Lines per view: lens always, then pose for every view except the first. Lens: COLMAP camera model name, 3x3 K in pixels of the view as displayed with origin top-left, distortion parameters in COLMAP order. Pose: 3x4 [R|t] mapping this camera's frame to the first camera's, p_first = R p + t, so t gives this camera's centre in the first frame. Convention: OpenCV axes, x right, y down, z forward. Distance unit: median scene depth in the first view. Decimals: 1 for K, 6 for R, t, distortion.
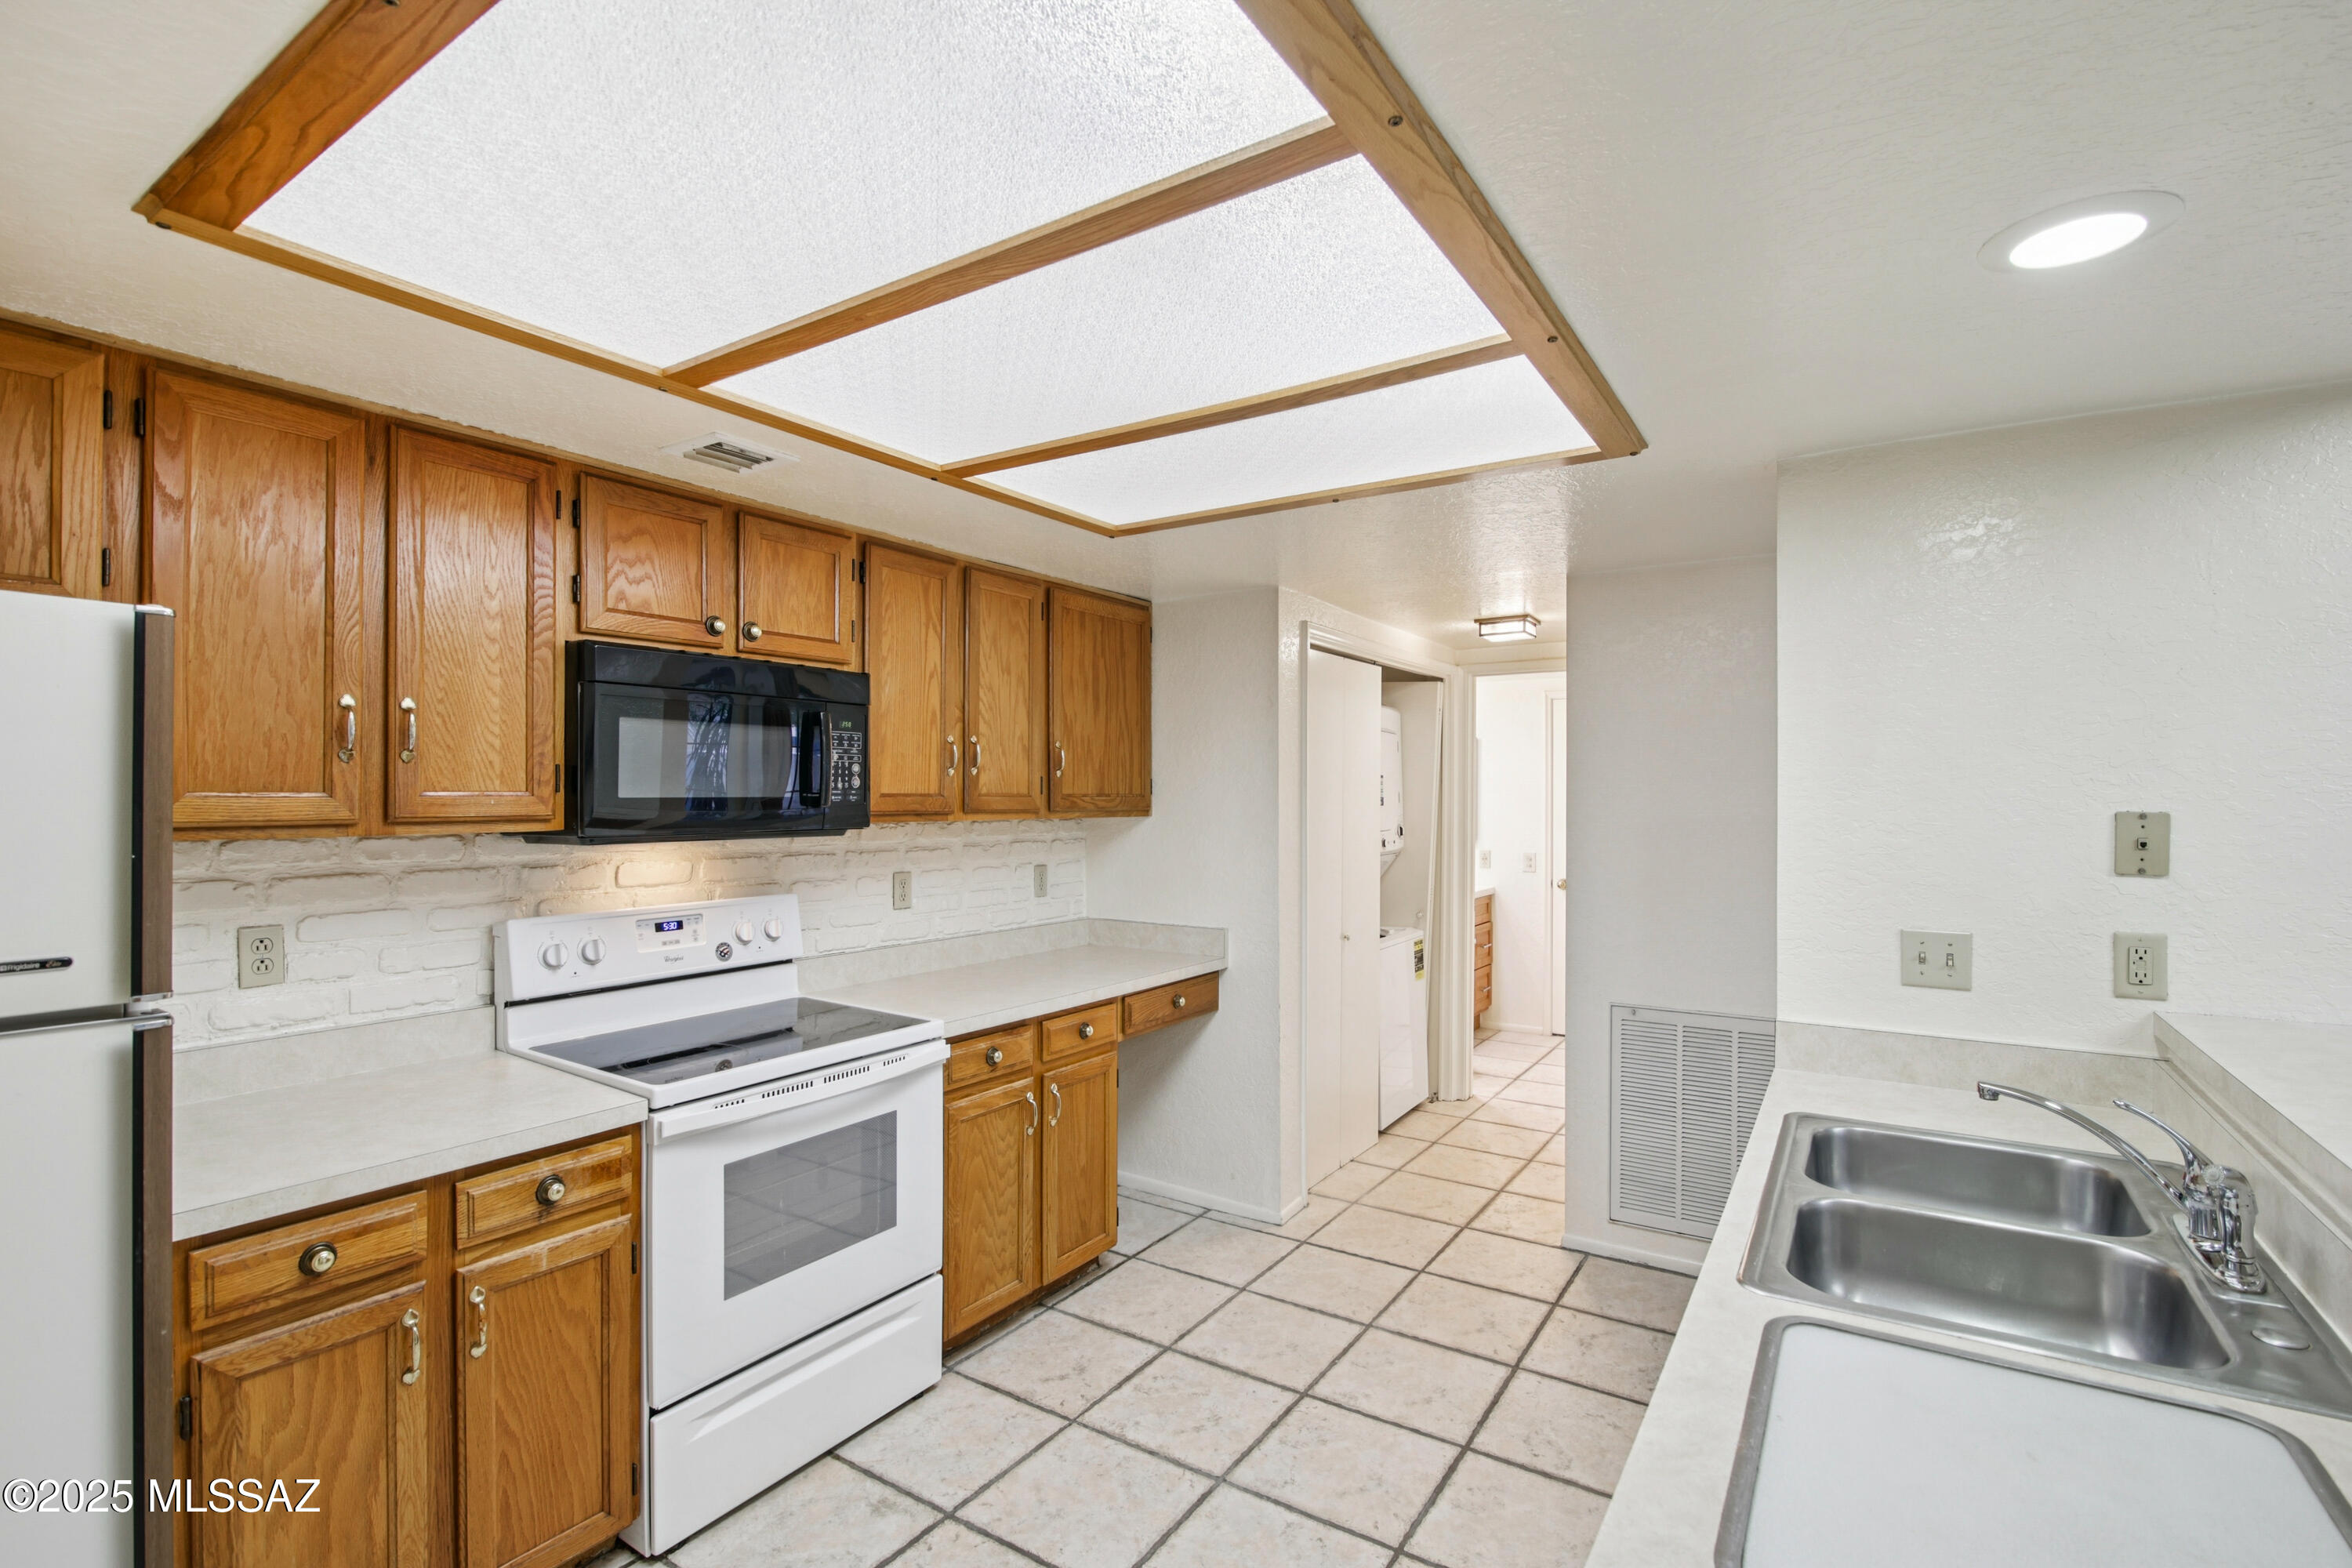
lens RADIAL K [[1078.7, 0, 1172.9], [0, 1078.7, 797.6], [0, 0, 1]] dist [-0.011909, 0.000029]
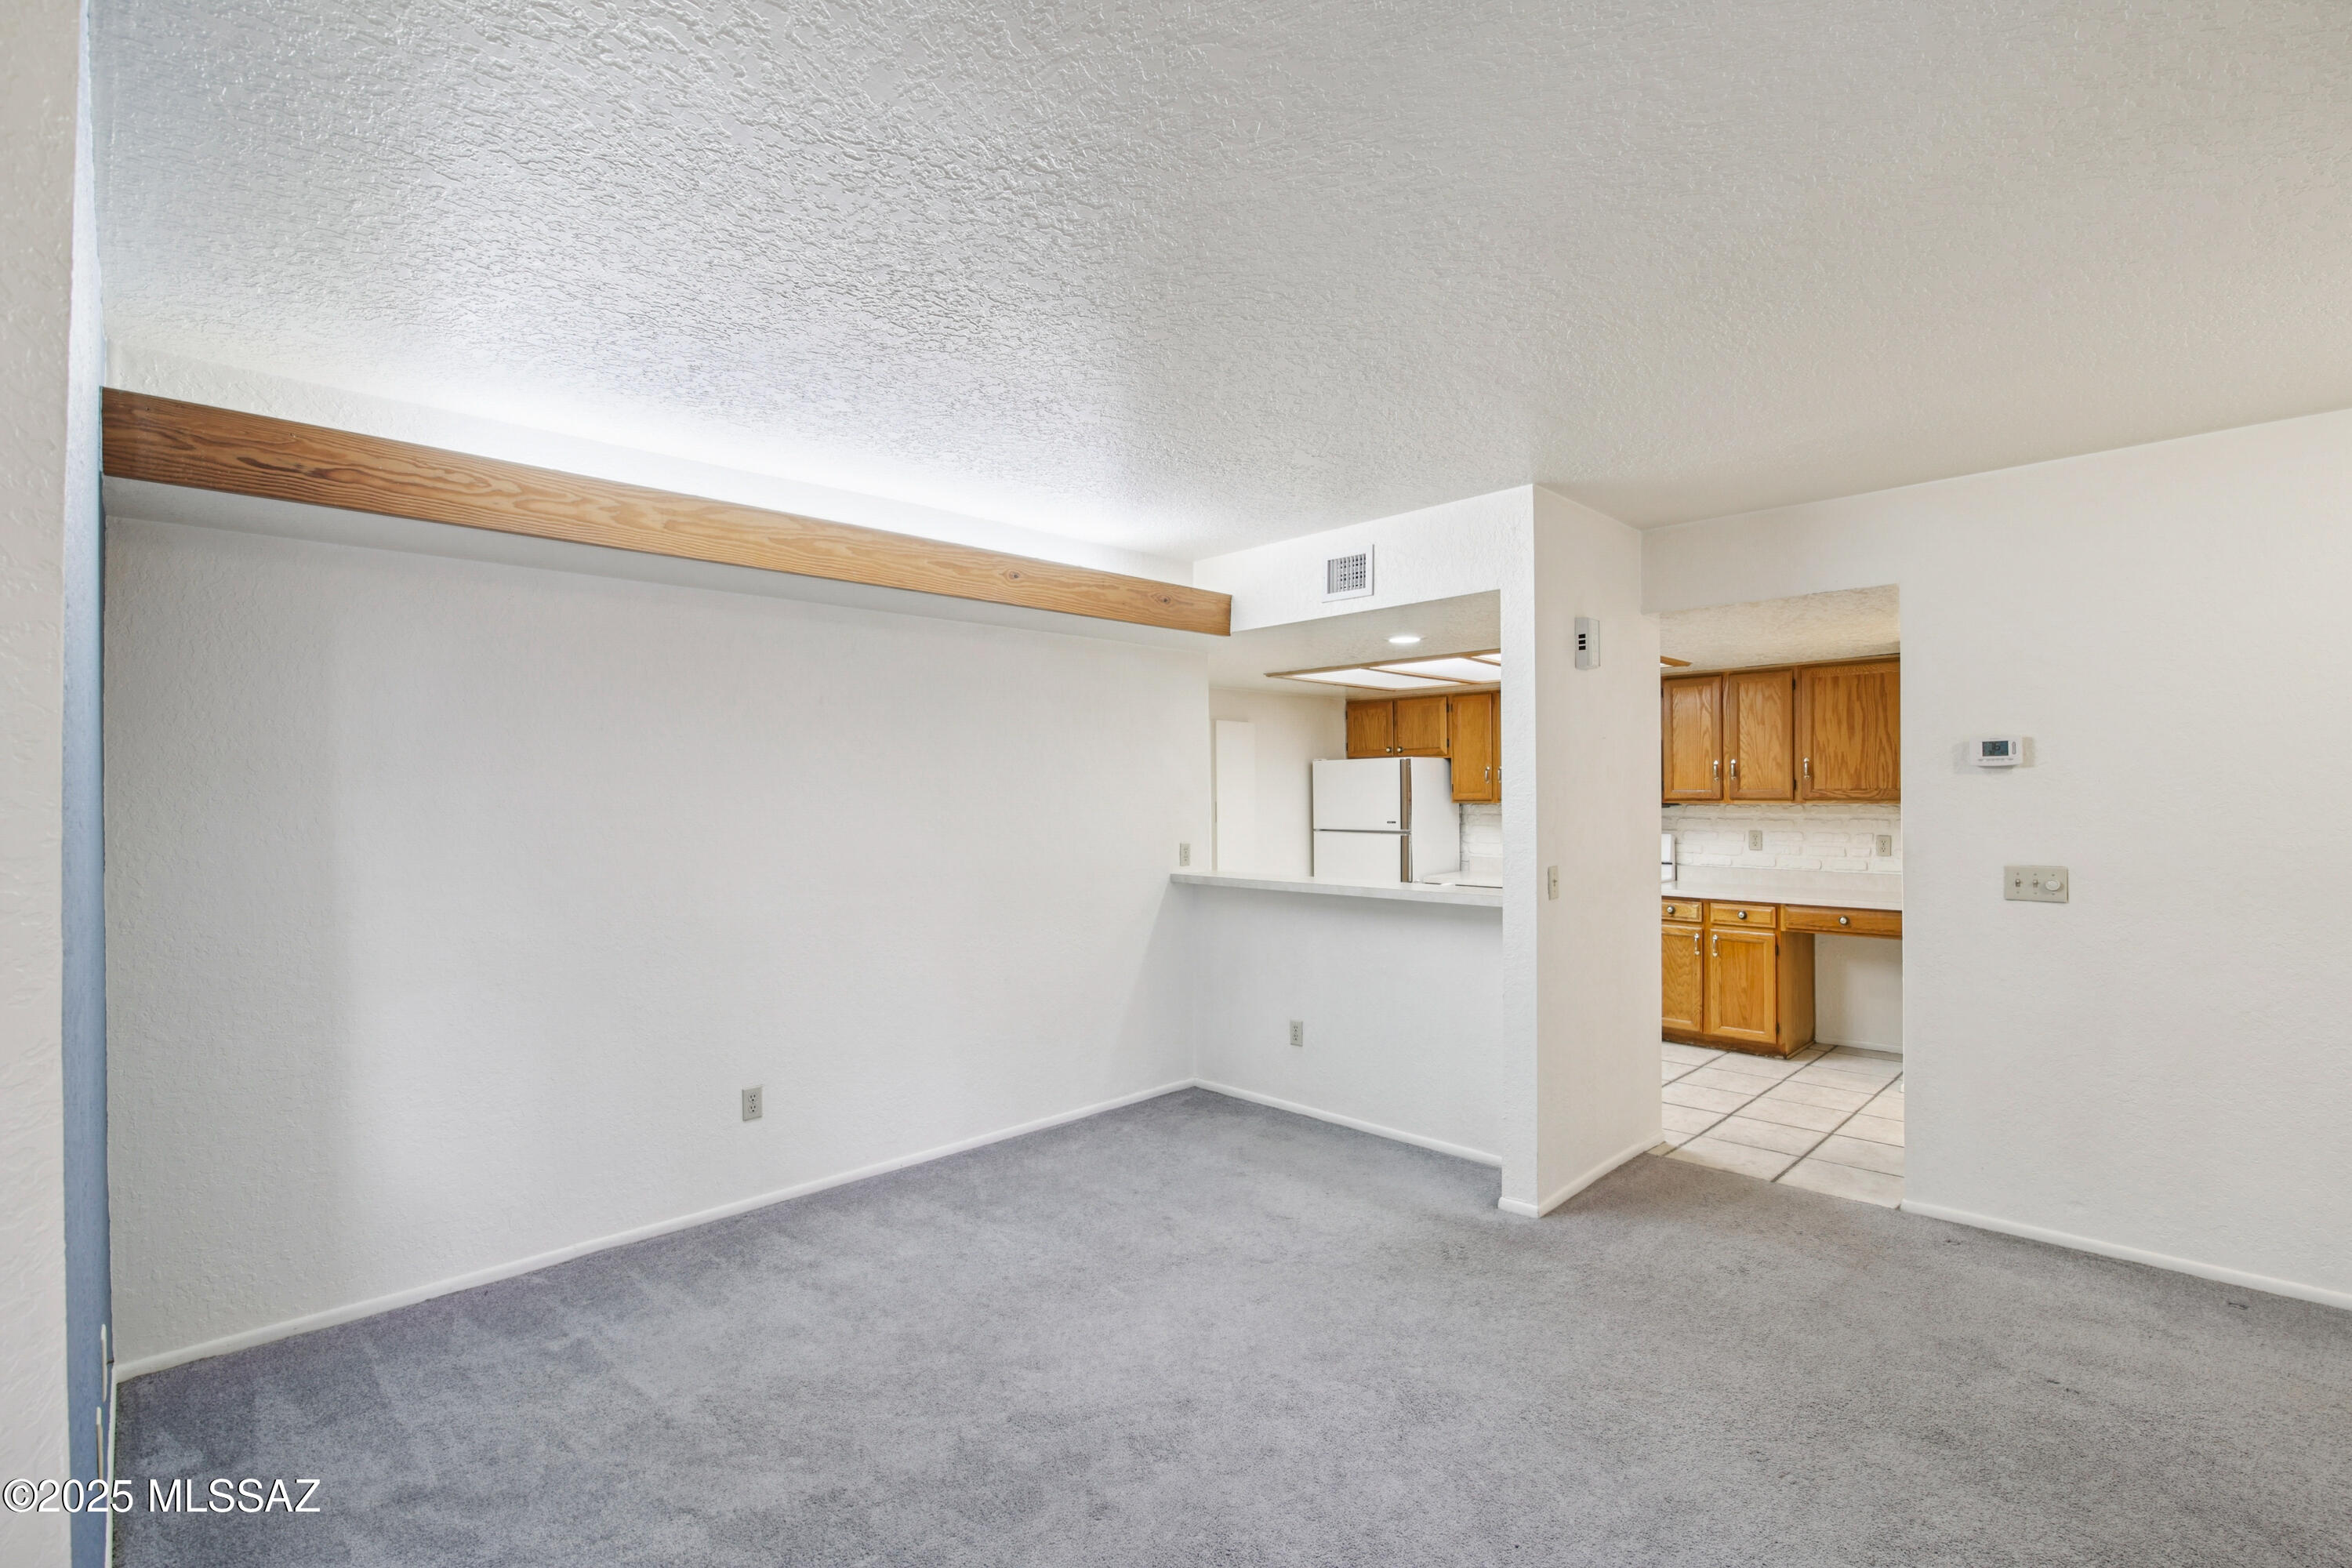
lens RADIAL K [[1078.7, 0, 1173.7], [0, 1078.7, 789.2], [0, 0, 1]] dist [-0.011909, 0.000029]
pose [[-0.197972, -0.005181, -0.980194, 1.769182], [0.004601, 0.999970, -0.006215, 0.002574], [0.980197, -0.005741, -0.197943, 0.357975]]
